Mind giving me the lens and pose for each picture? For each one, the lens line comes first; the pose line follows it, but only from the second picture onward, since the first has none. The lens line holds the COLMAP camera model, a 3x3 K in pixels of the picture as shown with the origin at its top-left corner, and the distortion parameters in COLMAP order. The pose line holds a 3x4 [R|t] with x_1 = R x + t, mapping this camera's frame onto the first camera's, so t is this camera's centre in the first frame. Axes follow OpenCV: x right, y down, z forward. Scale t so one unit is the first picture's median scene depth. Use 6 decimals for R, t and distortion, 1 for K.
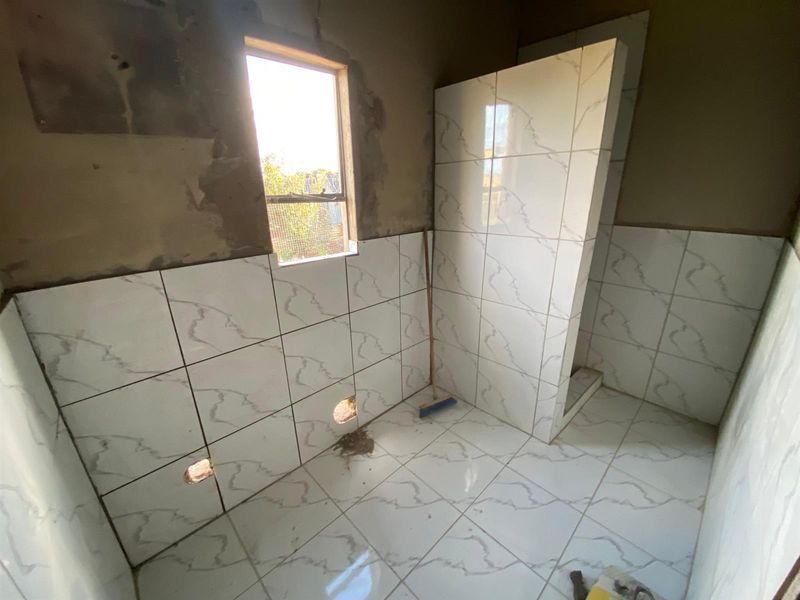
lens RADIAL K [[329.3, 0, 400.0], [0, 329.3, 300.0], [0, 0, 1]] dist [0.025601, -0.021979]
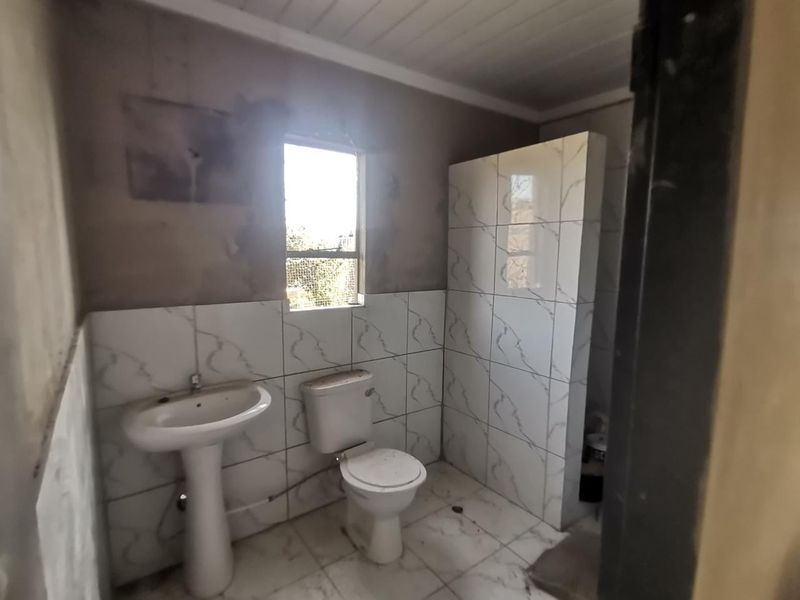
lens RADIAL K [[400.9, 0, 400.0], [0, 400.9, 300.0], [0, 0, 1]] dist [0.000067, -0.000066]
pose [[0.990990, 0.049444, -0.124474, 0.141490], [-0.073792, 0.977147, -0.199344, 0.086209], [0.111773, 0.206733, 0.971992, -0.235270]]
